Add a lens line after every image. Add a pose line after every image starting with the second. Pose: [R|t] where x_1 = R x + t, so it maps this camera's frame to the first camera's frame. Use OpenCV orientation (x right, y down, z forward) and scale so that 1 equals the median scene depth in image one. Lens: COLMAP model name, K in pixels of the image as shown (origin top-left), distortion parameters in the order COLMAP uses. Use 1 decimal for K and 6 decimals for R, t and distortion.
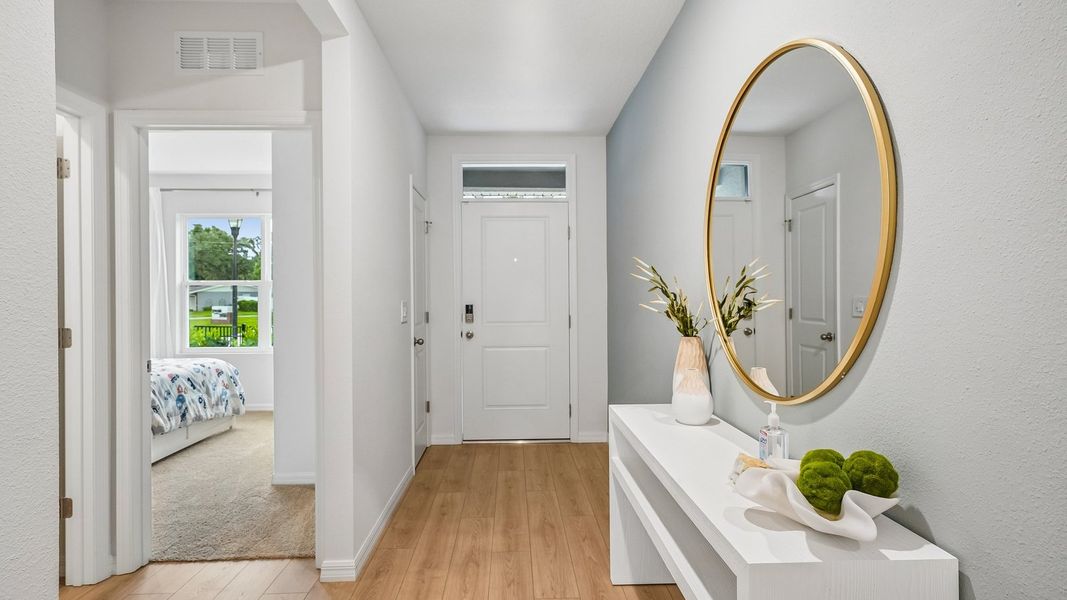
lens RADIAL K [[513.4, 0, 527.3], [0, 513.4, 295.9], [0, 0, 1]] dist [-0.000257, 0.000727]
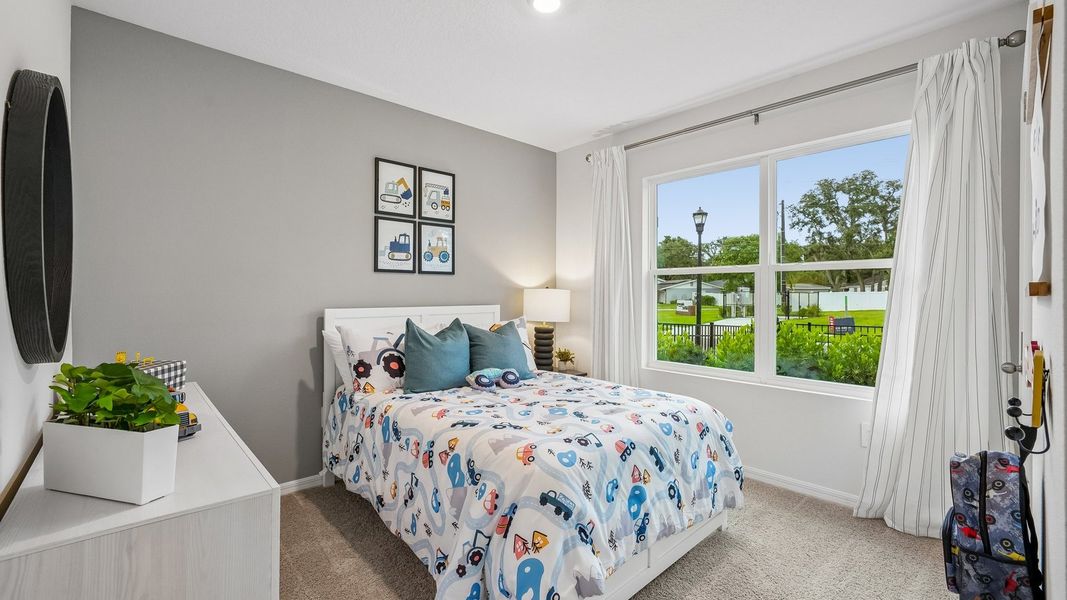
lens RADIAL K [[441.1, 0, 530.5], [0, 441.1, 297.5], [0, 0, 1]] dist [-0.002595, 0.000221]
pose [[0.644775, 0.012508, -0.764270, -0.386171], [-0.003185, 0.999901, 0.013678, 0.004845], [0.764366, -0.006385, 0.644751, 0.598170]]
